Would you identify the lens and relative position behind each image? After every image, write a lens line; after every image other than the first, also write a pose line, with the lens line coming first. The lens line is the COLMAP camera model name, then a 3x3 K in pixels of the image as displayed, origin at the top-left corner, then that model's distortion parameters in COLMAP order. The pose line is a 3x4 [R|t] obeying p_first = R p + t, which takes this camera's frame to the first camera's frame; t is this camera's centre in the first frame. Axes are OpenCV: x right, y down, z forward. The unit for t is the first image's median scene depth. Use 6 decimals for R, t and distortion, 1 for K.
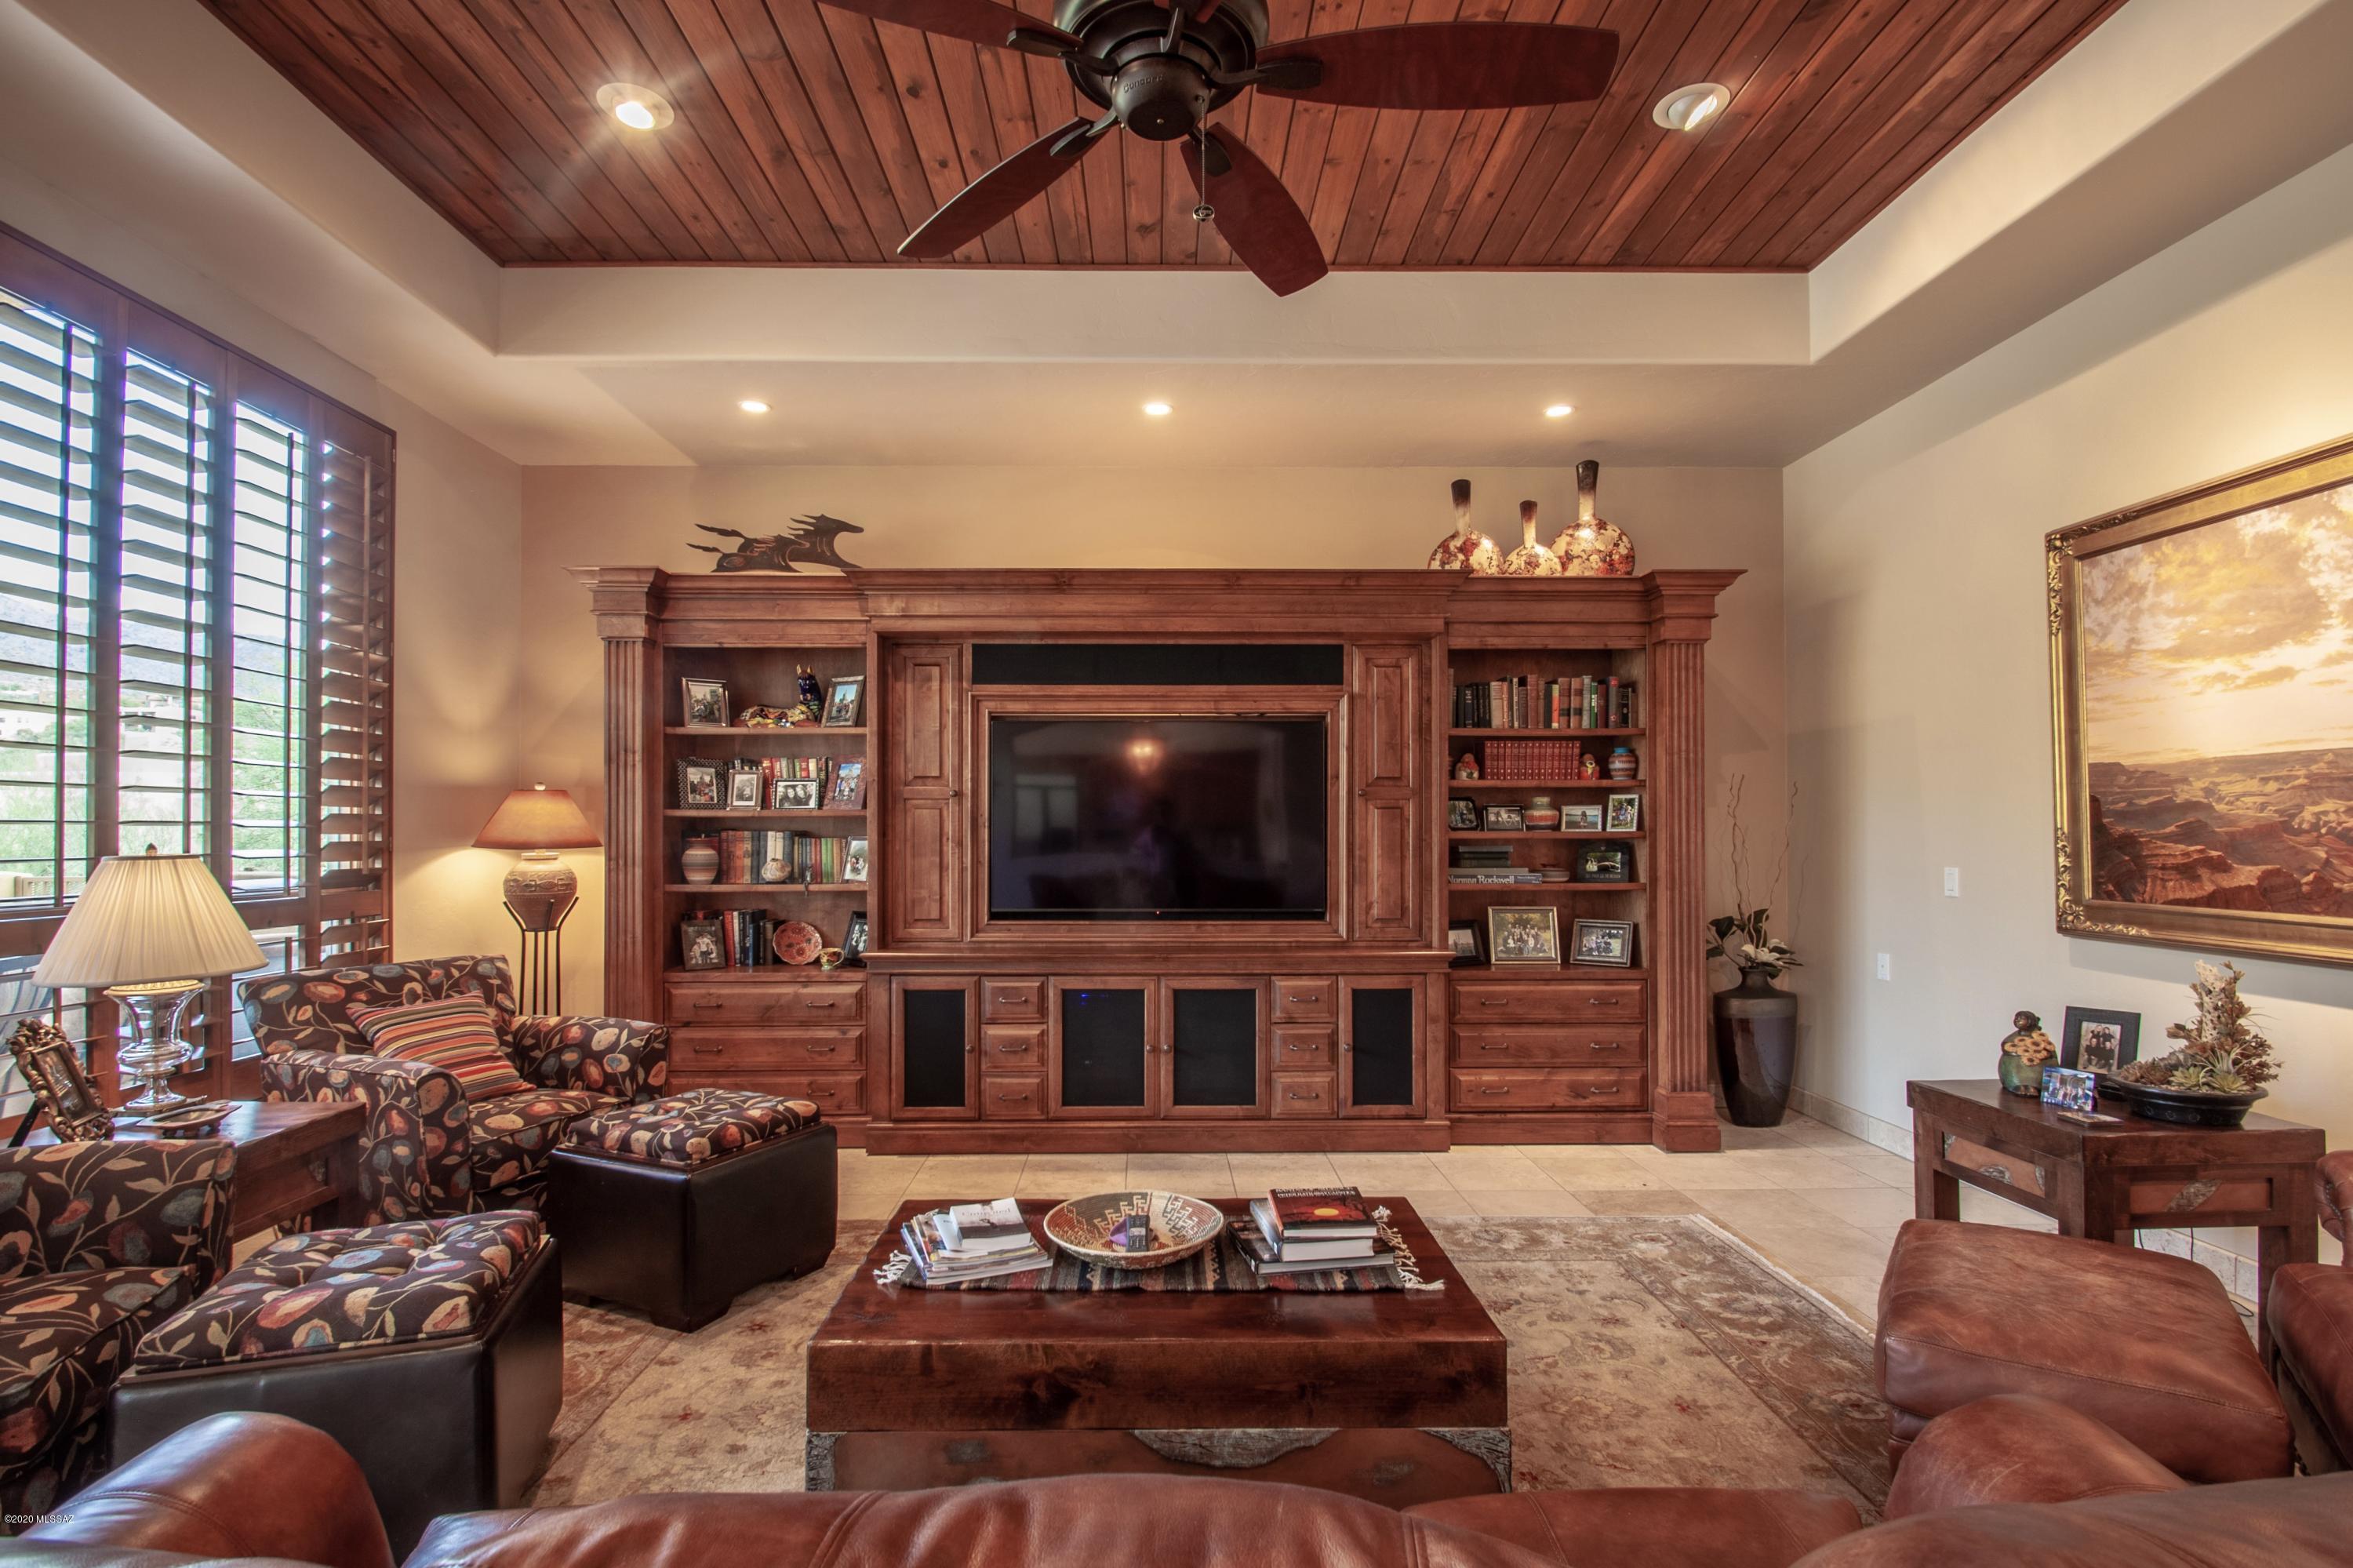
lens RADIAL K [[1112.5, 0, 1176.2], [0, 1112.5, 825.7], [0, 0, 1]] dist [0.003864, -0.011662]
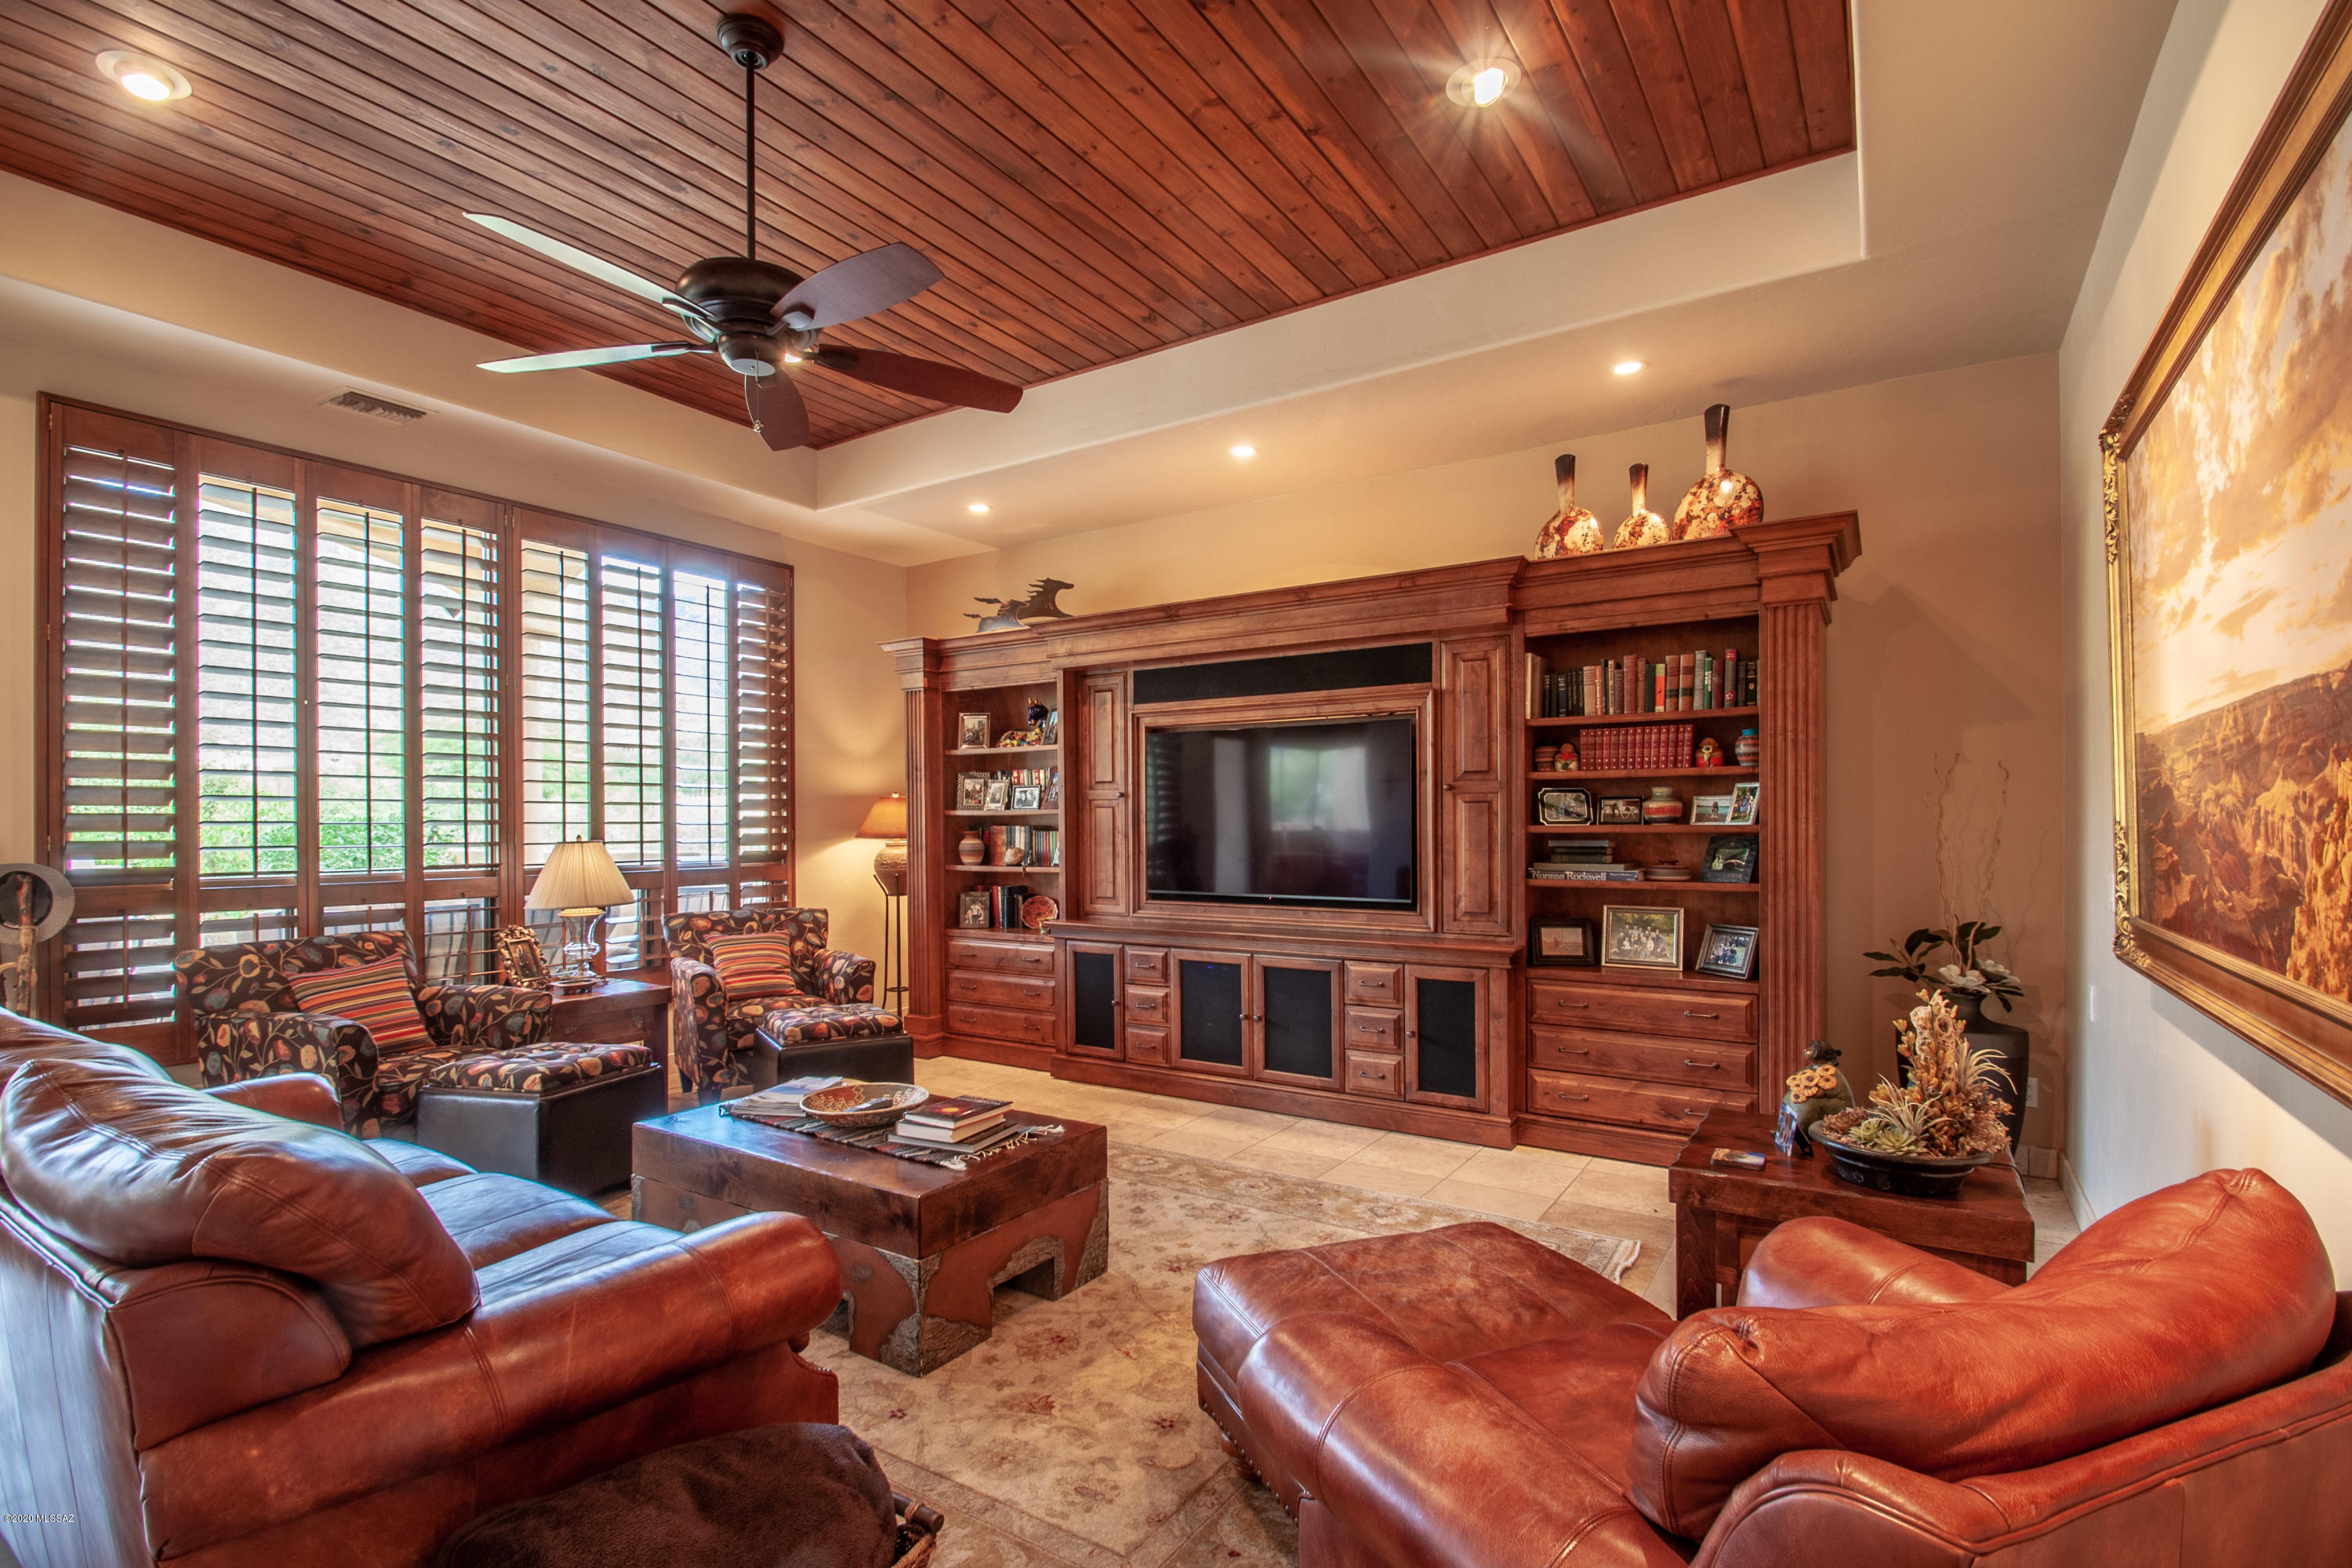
lens RADIAL K [[1112.0, 0, 1160.9], [0, 1112.0, 834.6], [0, 0, 1]] dist [0.003864, -0.011662]
pose [[0.823595, 0.002999, -0.567170, 0.536131], [0.006276, 0.999877, 0.014401, -0.002637], [0.567143, -0.015420, 0.823475, 0.017152]]
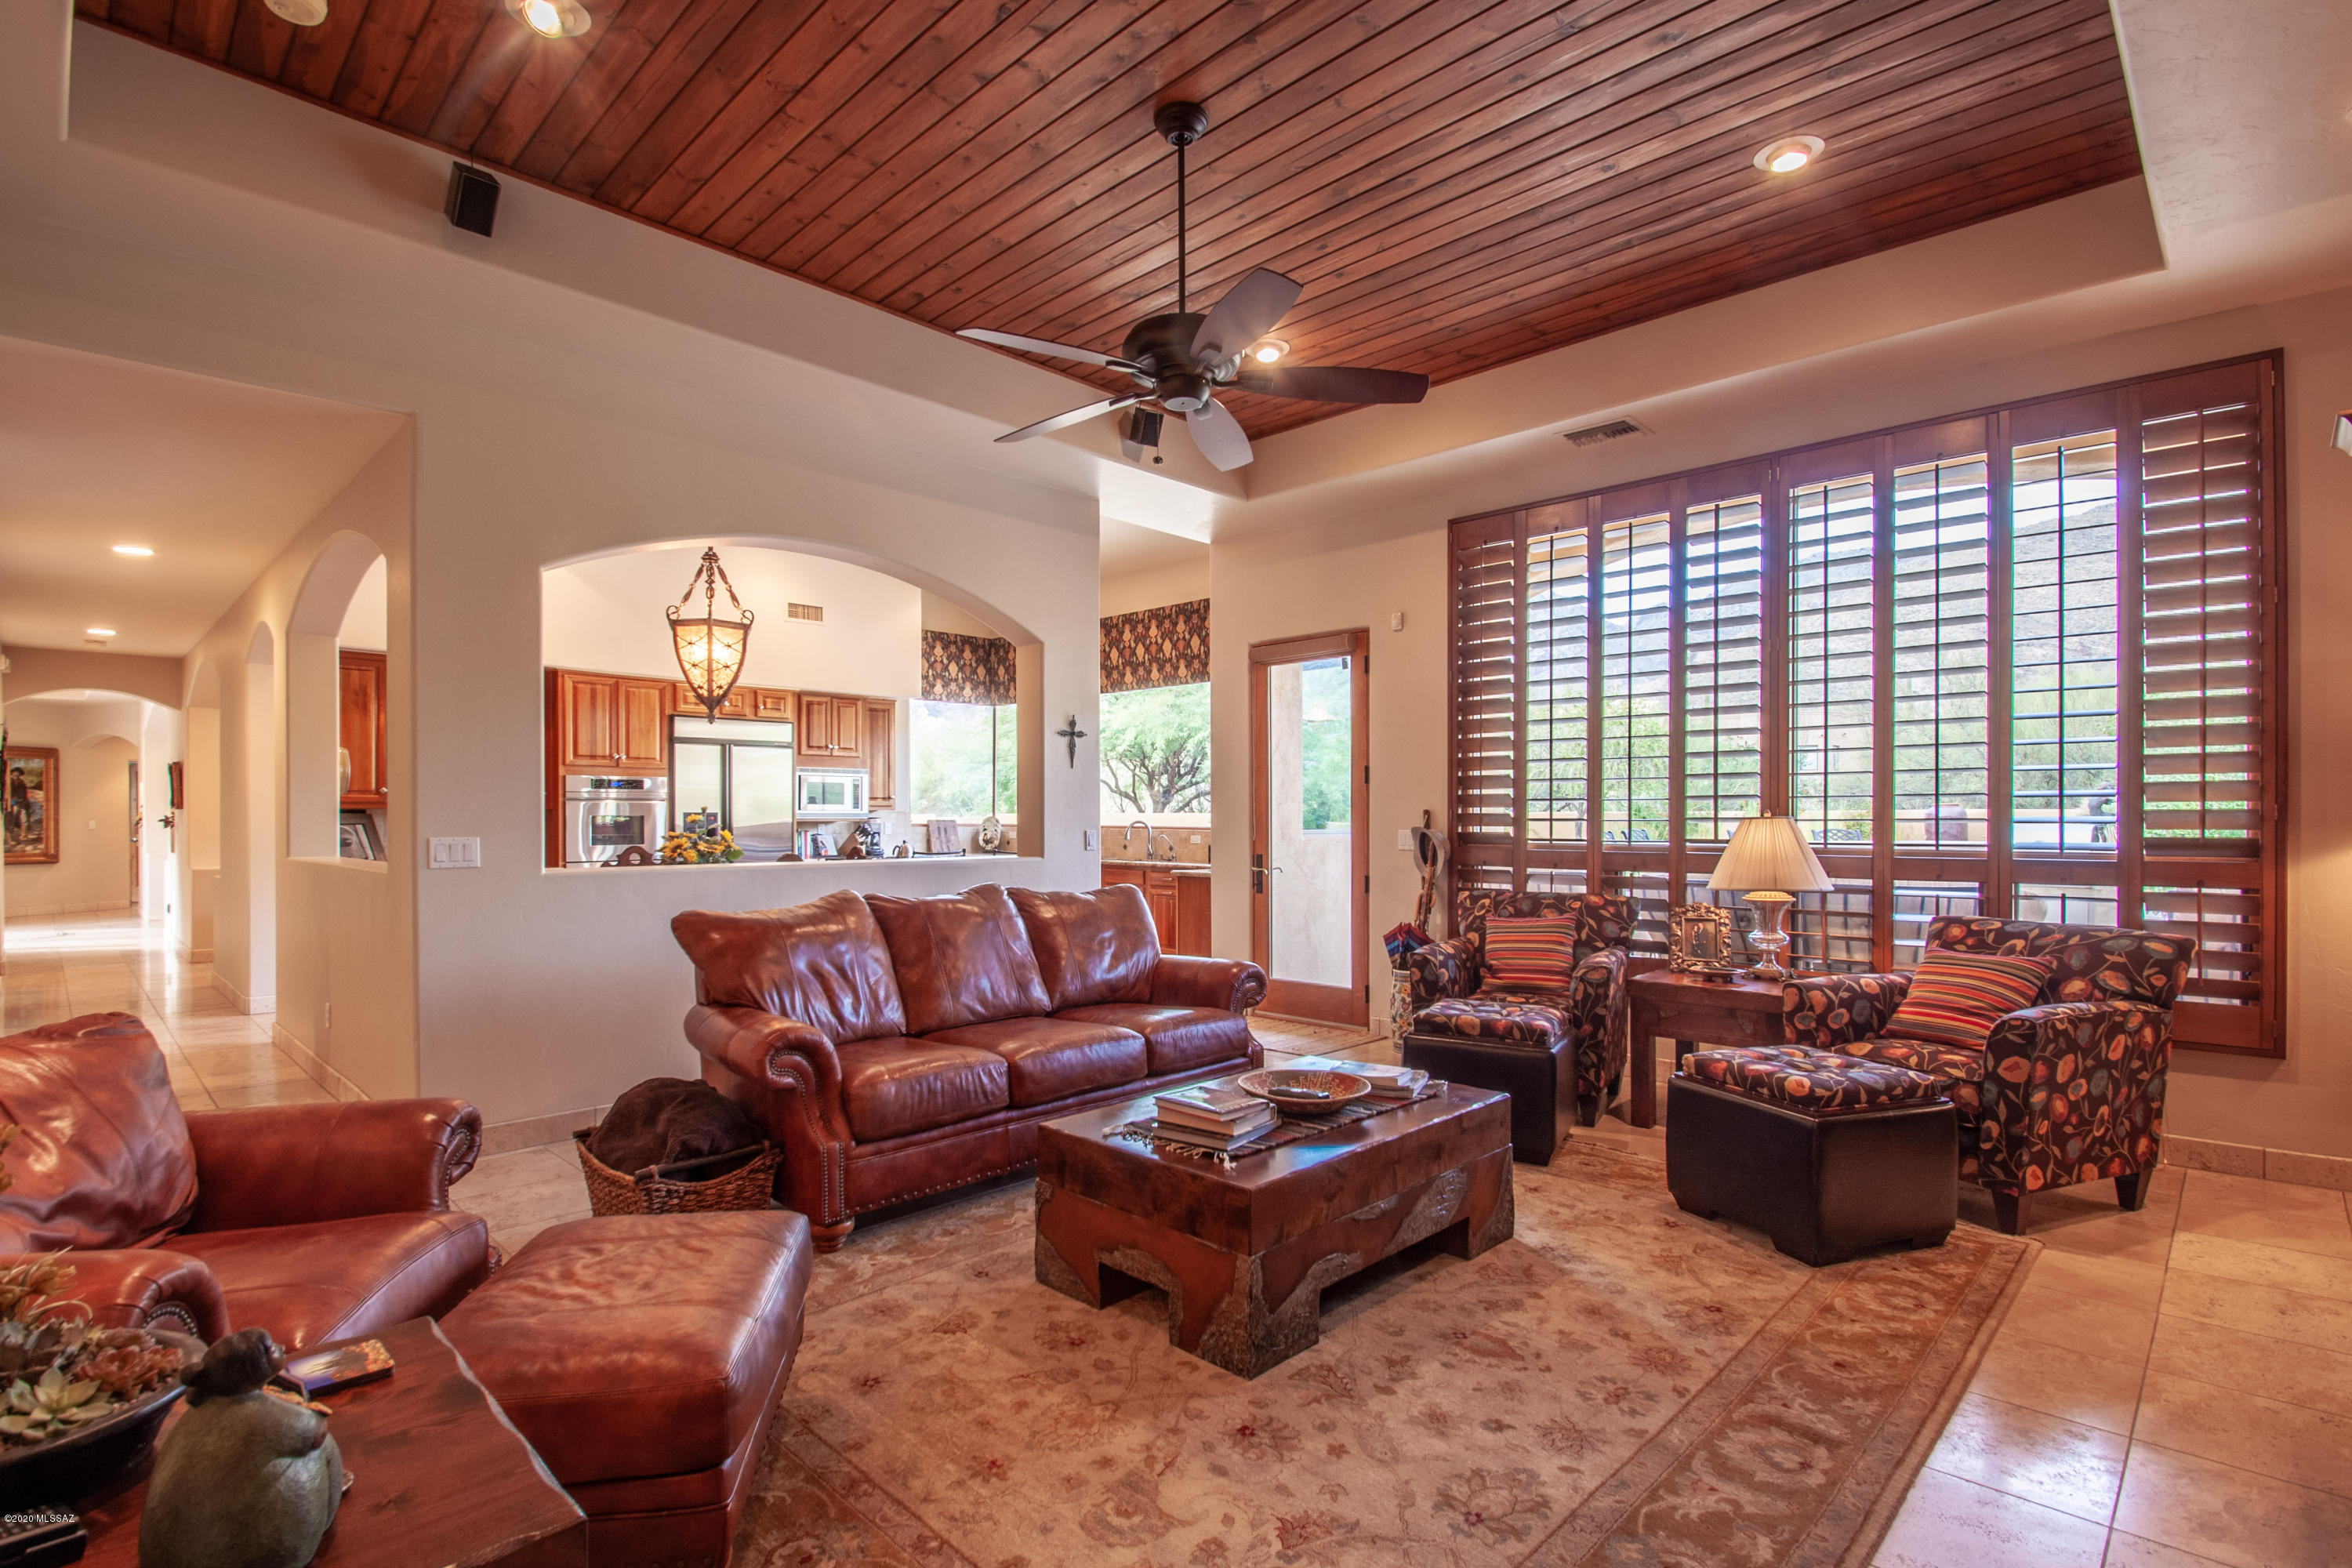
lens RADIAL K [[1112.0, 0, 1151.0], [0, 1112.0, 826.4], [0, 0, 1]] dist [0.003864, -0.011662]
pose [[-0.722810, 0.013532, -0.690914, 0.512664], [0.009691, 0.999908, 0.009445, 0.009282], [0.690979, 0.000131, -0.722875, 0.918257]]
